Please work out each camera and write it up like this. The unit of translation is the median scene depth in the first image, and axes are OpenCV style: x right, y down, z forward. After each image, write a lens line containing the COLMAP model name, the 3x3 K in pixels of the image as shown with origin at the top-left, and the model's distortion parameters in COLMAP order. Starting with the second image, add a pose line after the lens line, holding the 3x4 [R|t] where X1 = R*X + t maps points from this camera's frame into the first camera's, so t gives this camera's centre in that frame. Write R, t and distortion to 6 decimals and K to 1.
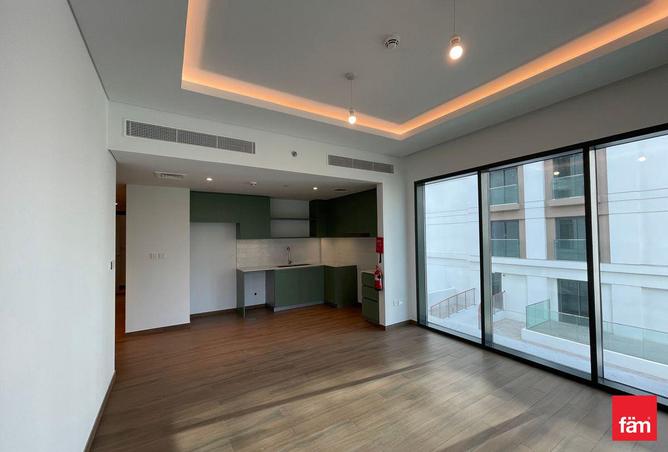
lens RADIAL K [[273.1, 0, 331.5], [0, 273.1, 227.5], [0, 0, 1]] dist [0.001190, 0.000099]
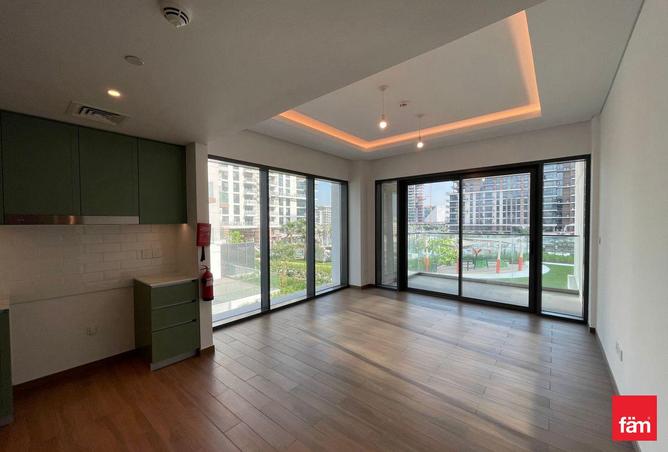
lens RADIAL K [[273.1, 0, 331.5], [0, 273.1, 227.5], [0, 0, 1]] dist [0.001190, 0.000099]
pose [[-0.332746, -0.007739, 0.942985, -0.573902], [-0.023202, 0.999731, 0.000018, 0.038692], [-0.942731, -0.021873, -0.332836, 0.923393]]
